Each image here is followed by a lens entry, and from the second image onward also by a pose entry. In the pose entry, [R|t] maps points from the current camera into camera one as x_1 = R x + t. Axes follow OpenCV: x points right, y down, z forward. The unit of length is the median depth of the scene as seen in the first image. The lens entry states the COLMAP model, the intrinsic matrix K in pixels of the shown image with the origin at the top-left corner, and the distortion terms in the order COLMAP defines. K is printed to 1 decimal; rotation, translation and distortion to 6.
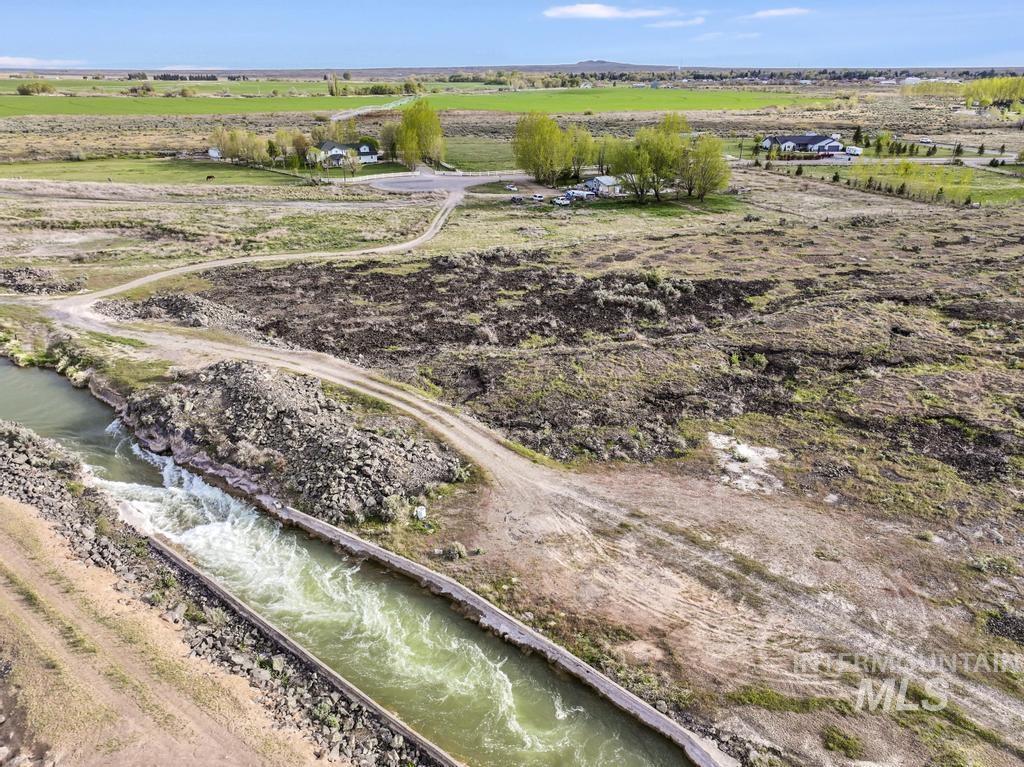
lens RADIAL K [[719.6, 0, 514.3], [0, 719.6, 384.8], [0, 0, 1]] dist [-0.003680, 0.021473]
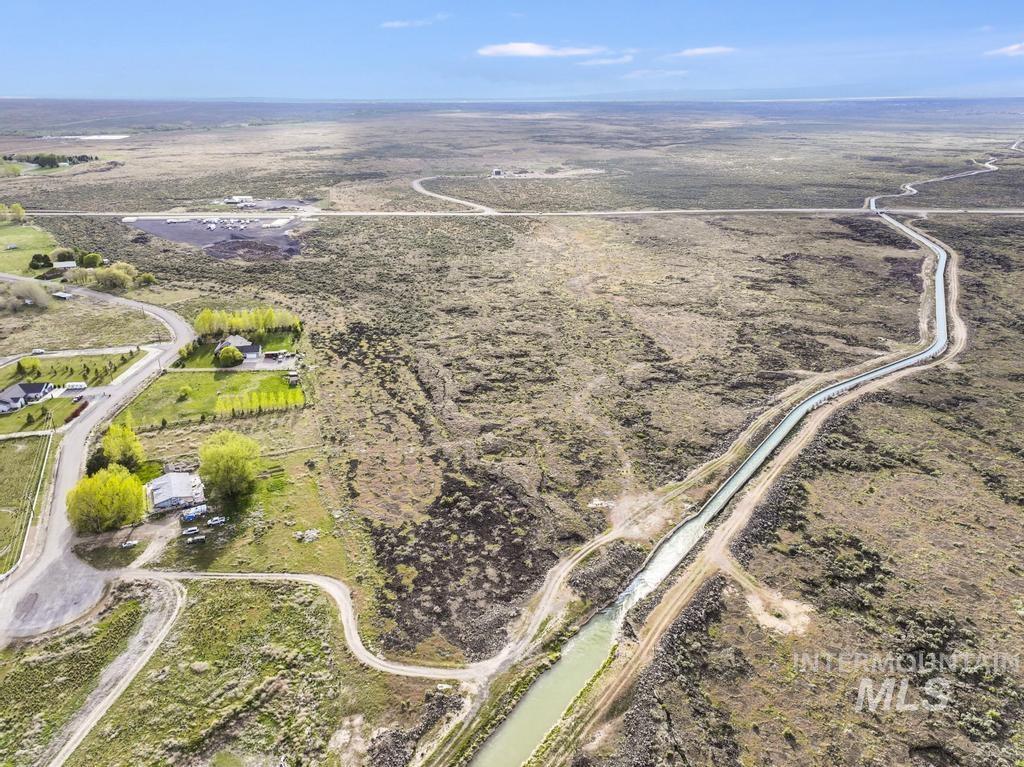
lens RADIAL K [[726.9, 0, 515.6], [0, 726.9, 383.0], [0, 0, 1]] dist [0.000378, 0.013381]
pose [[-0.036857, -0.363995, 0.930671, -1.337561], [0.397284, 0.849208, 0.347867, -0.863987], [-0.916955, 0.382562, 0.113310, 0.288866]]
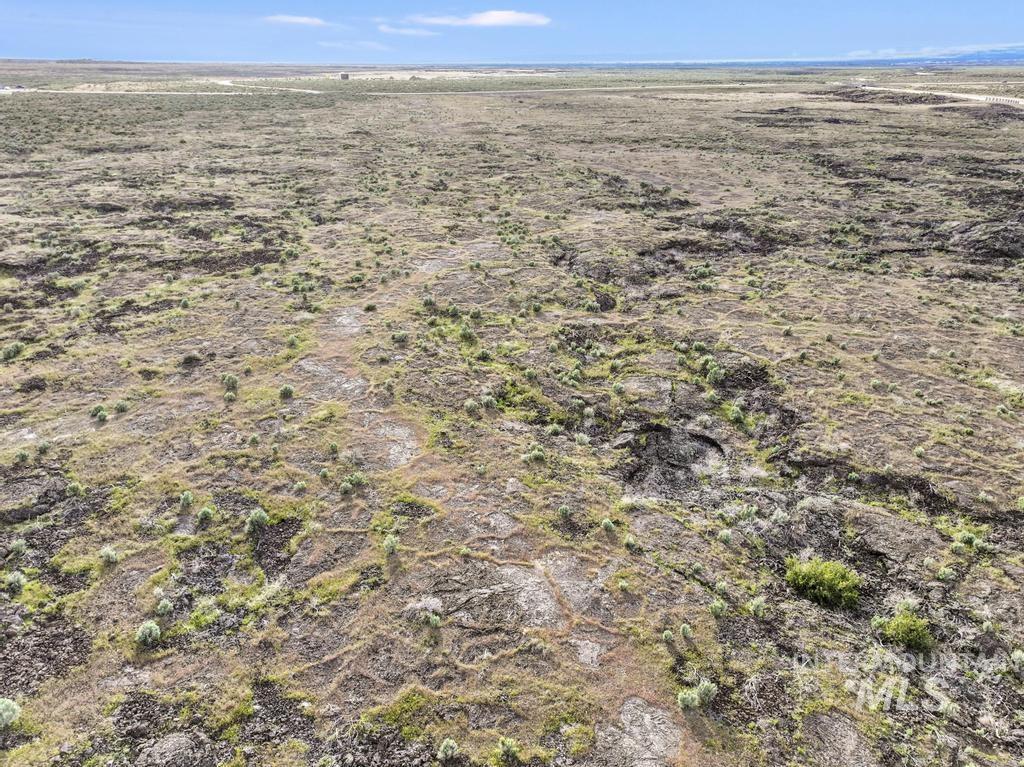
lens RADIAL K [[726.9, 0, 515.6], [0, 726.9, 383.0], [0, 0, 1]] dist [0.000378, 0.013381]
pose [[-0.188899, -0.392799, 0.900015, 0.339818], [0.390903, 0.810692, 0.435859, -0.072334], [-0.900840, 0.434151, 0.000408, 0.315050]]
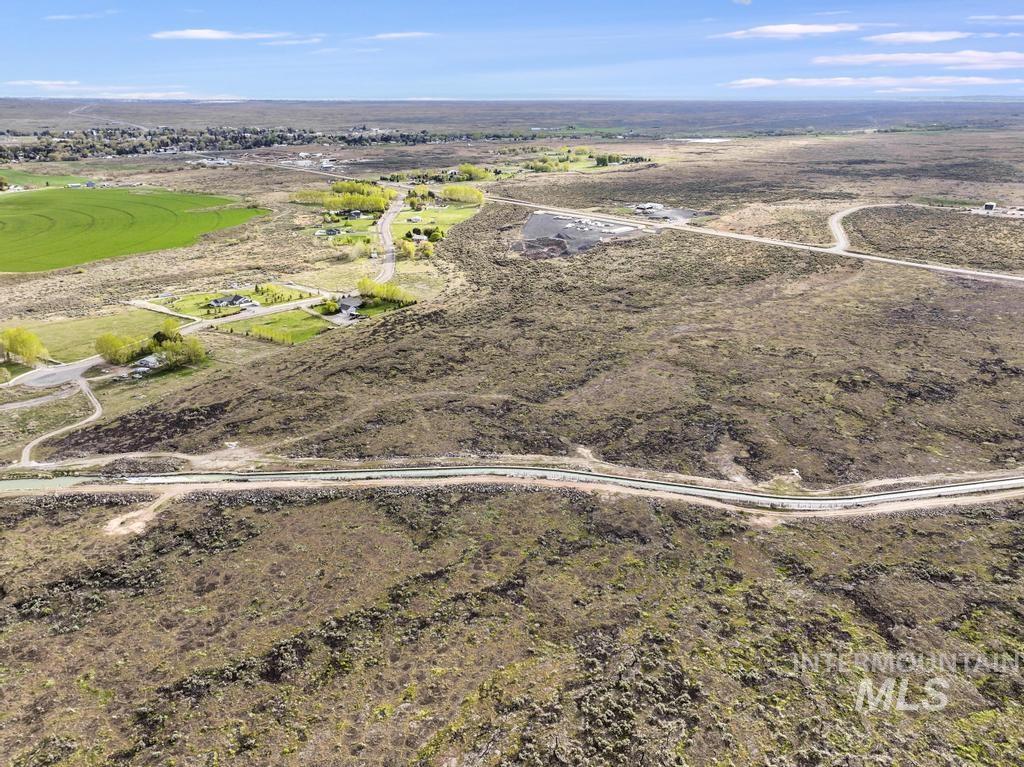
lens RADIAL K [[719.6, 0, 514.3], [0, 719.6, 384.8], [0, 0, 1]] dist [-0.003680, 0.021473]
pose [[0.752005, -0.245112, 0.611890, -0.573008], [0.263238, 0.962728, 0.062135, -0.050241], [-0.604313, 0.114347, 0.788499, -2.048026]]
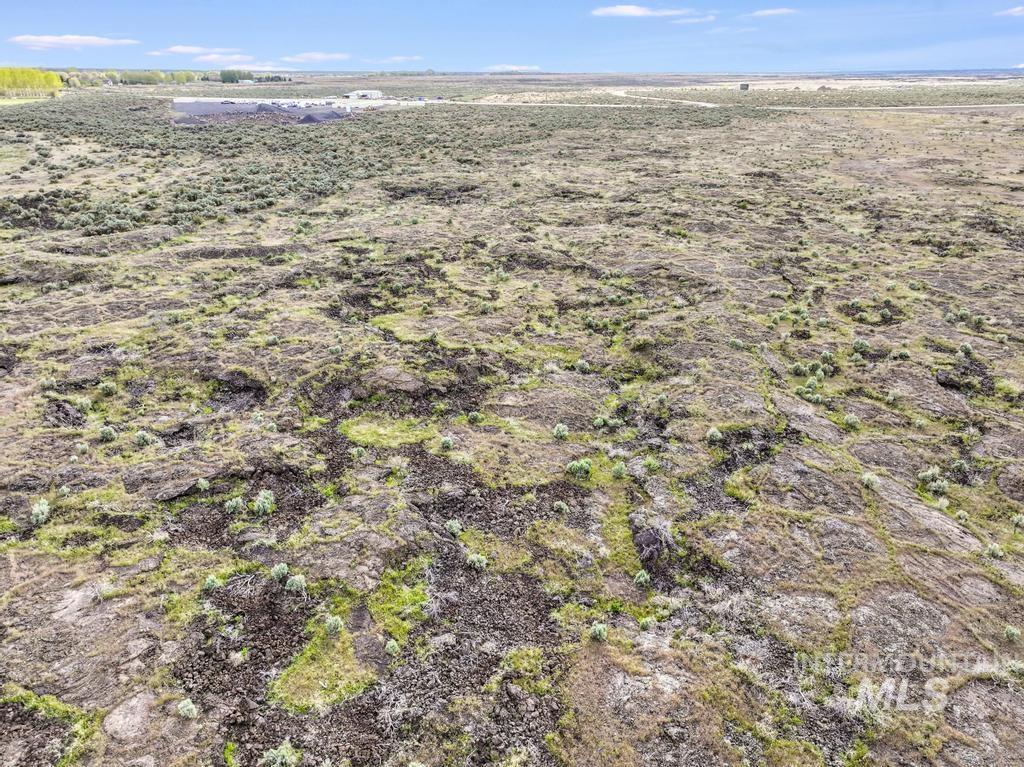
lens RADIAL K [[709.0, 0, 514.2], [0, 709.0, 399.5], [0, 0, 1]] dist [-0.004349, 0.019027]
pose [[0.302918, -0.397545, 0.866140, 0.885124], [0.383863, 0.882752, 0.270920, -0.091685], [-0.872290, 0.250412, 0.420005, 0.349244]]
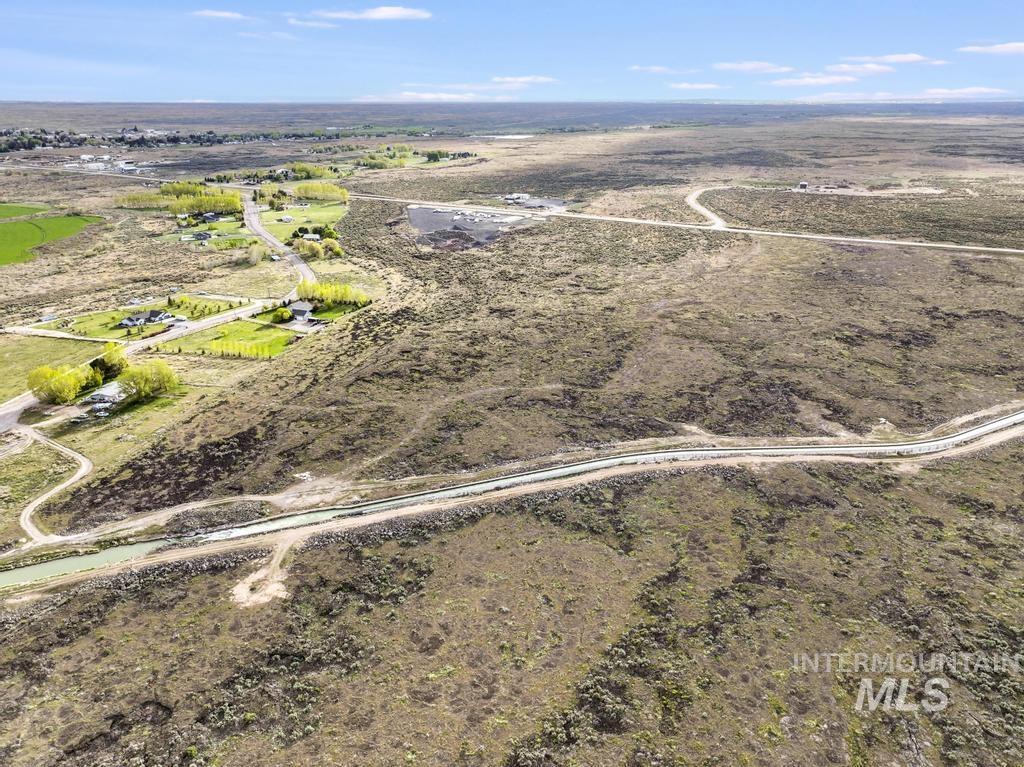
lens RADIAL K [[709.0, 0, 514.2], [0, 709.0, 399.5], [0, 0, 1]] dist [-0.004349, 0.019027]
pose [[0.517982, -0.333323, 0.787775, -1.026734], [0.341574, 0.924941, 0.166768, -0.277755], [-0.784233, 0.182701, 0.592957, -1.224613]]
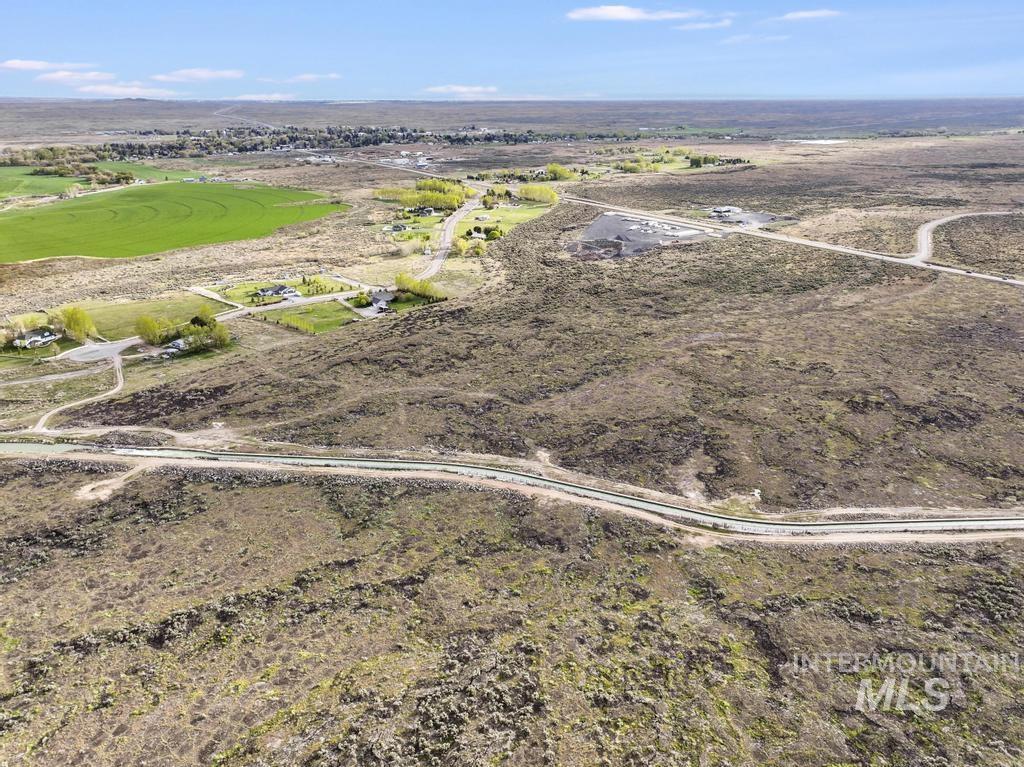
lens RADIAL K [[717.5, 0, 514.1], [0, 717.5, 384.4], [0, 0, 1]] dist [-0.002423, 0.020003]
pose [[0.848316, -0.199230, 0.490578, -0.195817], [0.213954, 0.976482, 0.026590, 0.058850], [-0.484338, 0.082404, 0.870992, -2.298548]]
